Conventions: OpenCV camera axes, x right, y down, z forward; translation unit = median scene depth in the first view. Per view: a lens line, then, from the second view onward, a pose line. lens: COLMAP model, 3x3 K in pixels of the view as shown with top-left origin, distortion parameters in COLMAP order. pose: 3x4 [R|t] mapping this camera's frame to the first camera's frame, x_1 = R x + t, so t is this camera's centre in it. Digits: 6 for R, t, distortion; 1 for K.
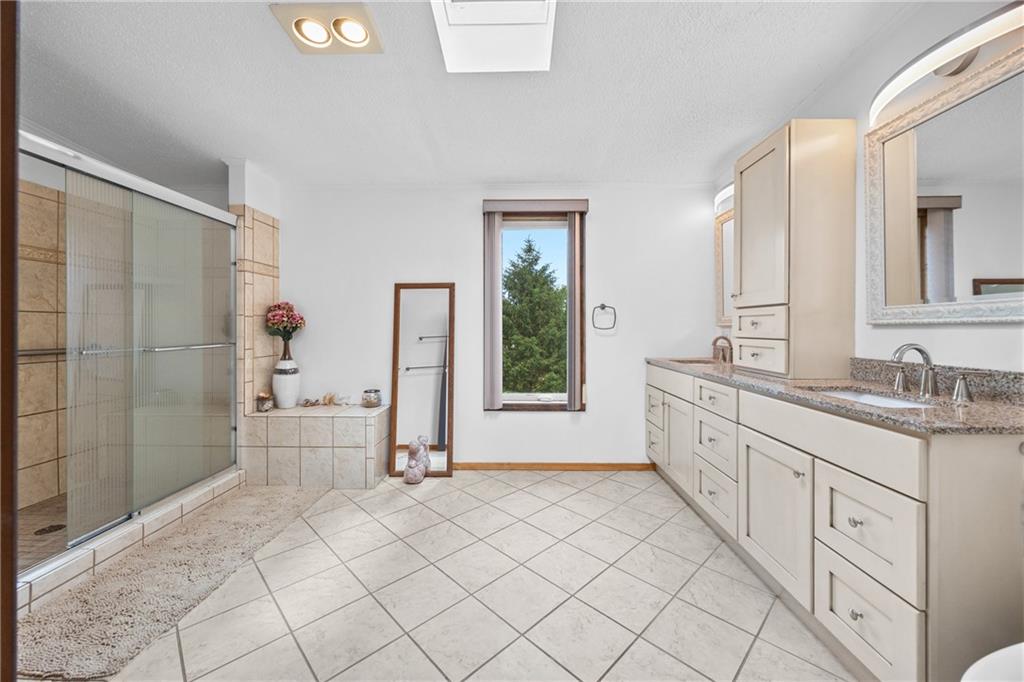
lens RADIAL K [[398.3, 0, 517.6], [0, 398.3, 332.4], [0, 0, 1]] dist [-0.001868, 0.000717]
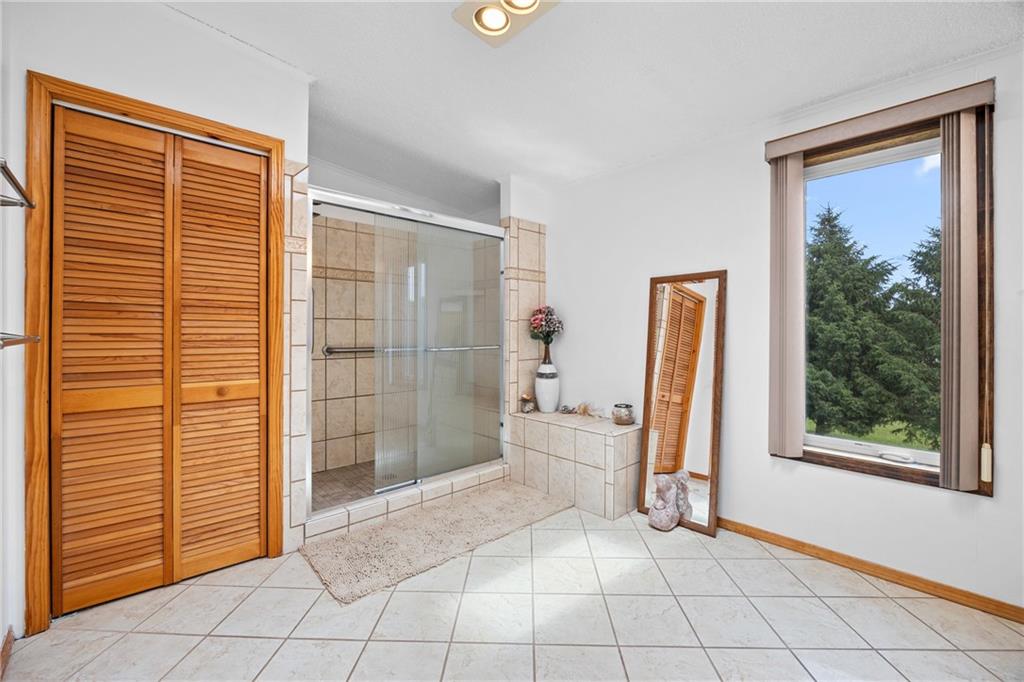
lens RADIAL K [[434.5, 0, 509.2], [0, 434.5, 334.6], [0, 0, 1]] dist [-0.014813, 0.001083]
pose [[0.686188, 0.006472, -0.727395, 0.149424], [-0.009684, 0.999953, -0.000239, -0.003307], [0.727359, 0.007208, 0.686219, 0.185900]]
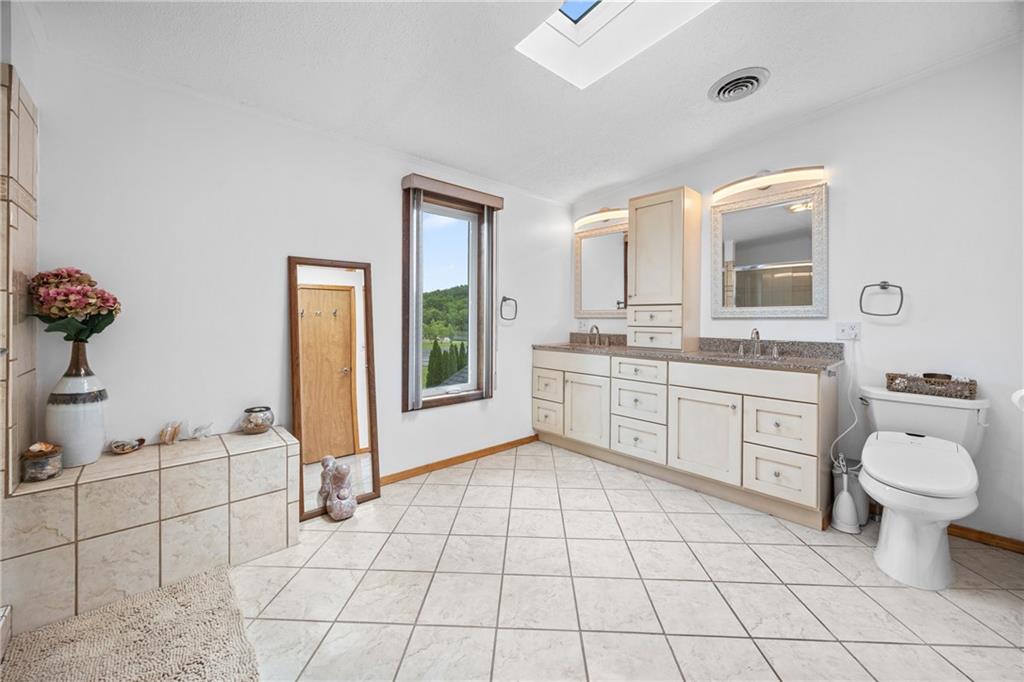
lens RADIAL K [[398.3, 0, 522.7], [0, 398.3, 323.1], [0, 0, 1]] dist [-0.001868, 0.000717]
pose [[0.721608, -0.005341, 0.692281, -0.528482], [0.001919, 0.999982, 0.005714, -0.005165], [-0.692299, -0.002795, 0.721605, 0.194556]]
